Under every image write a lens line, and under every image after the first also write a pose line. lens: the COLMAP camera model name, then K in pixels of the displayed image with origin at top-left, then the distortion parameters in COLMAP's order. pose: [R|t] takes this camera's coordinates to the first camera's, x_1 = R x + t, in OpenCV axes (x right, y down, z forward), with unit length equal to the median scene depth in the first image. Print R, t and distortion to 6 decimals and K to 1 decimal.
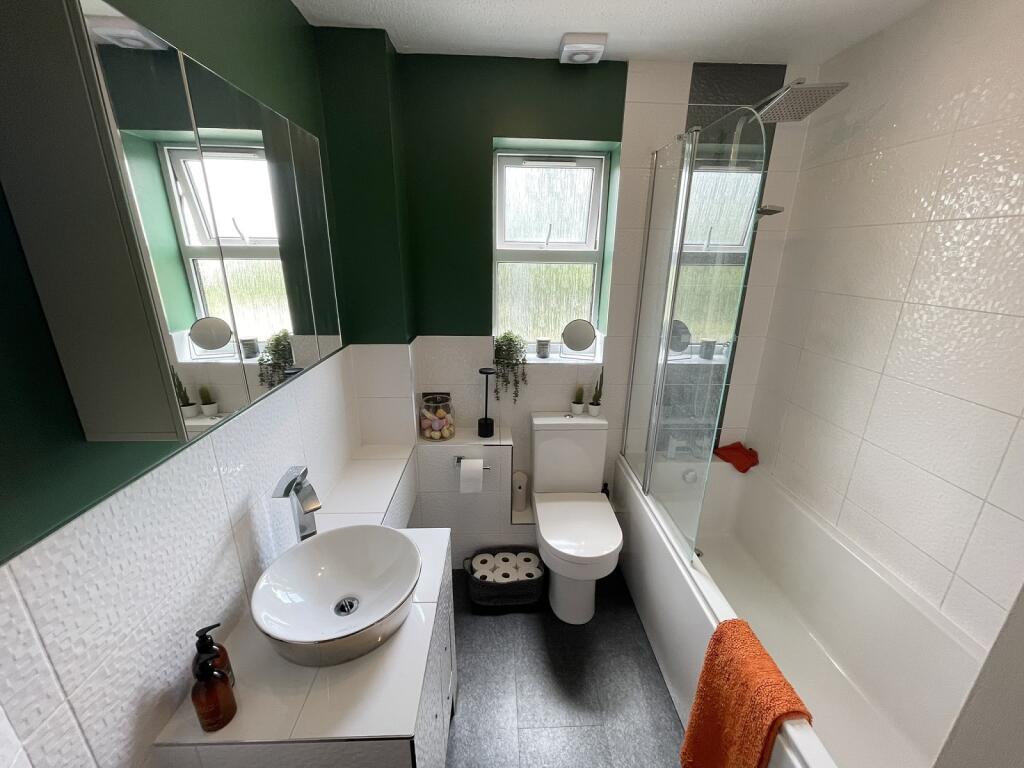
lens RADIAL K [[411.7, 0, 512.0], [0, 411.7, 384.0], [0, 0, 1]] dist [-0.002104, 0.005540]
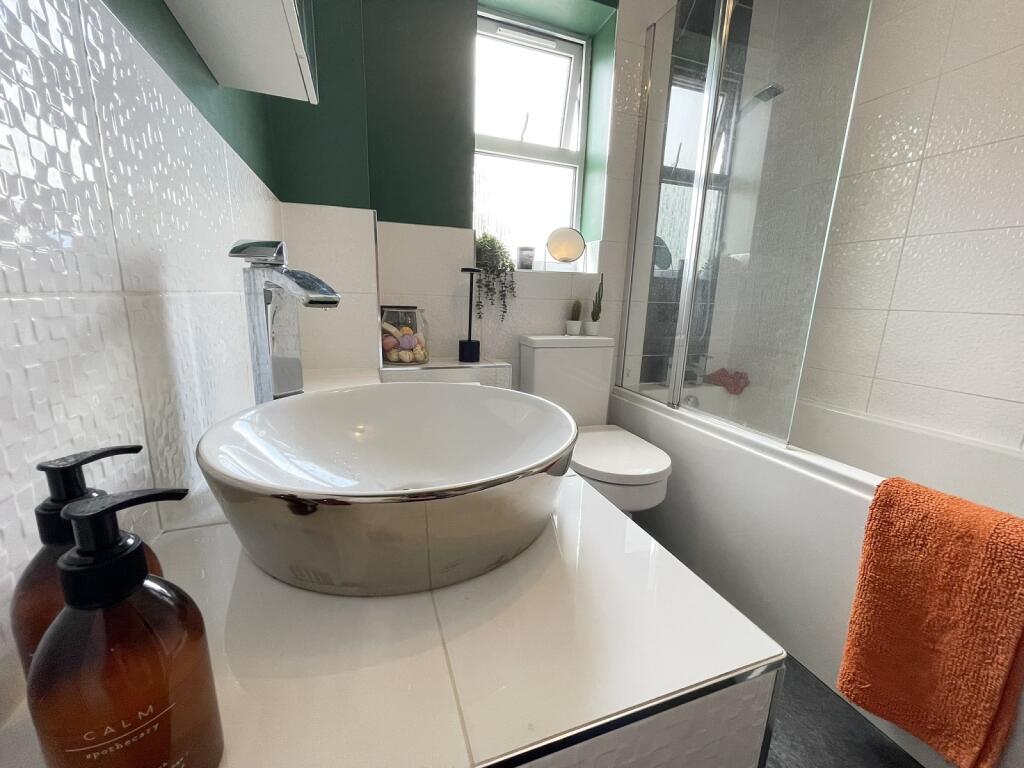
lens RADIAL K [[411.7, 0, 512.0], [0, 411.7, 384.0], [0, 0, 1]] dist [-0.002104, 0.005540]
pose [[0.953614, -0.044224, 0.297764, -0.217998], [0.070146, 0.994565, -0.076936, 0.233012], [-0.292744, 0.094254, 0.951534, 0.256668]]
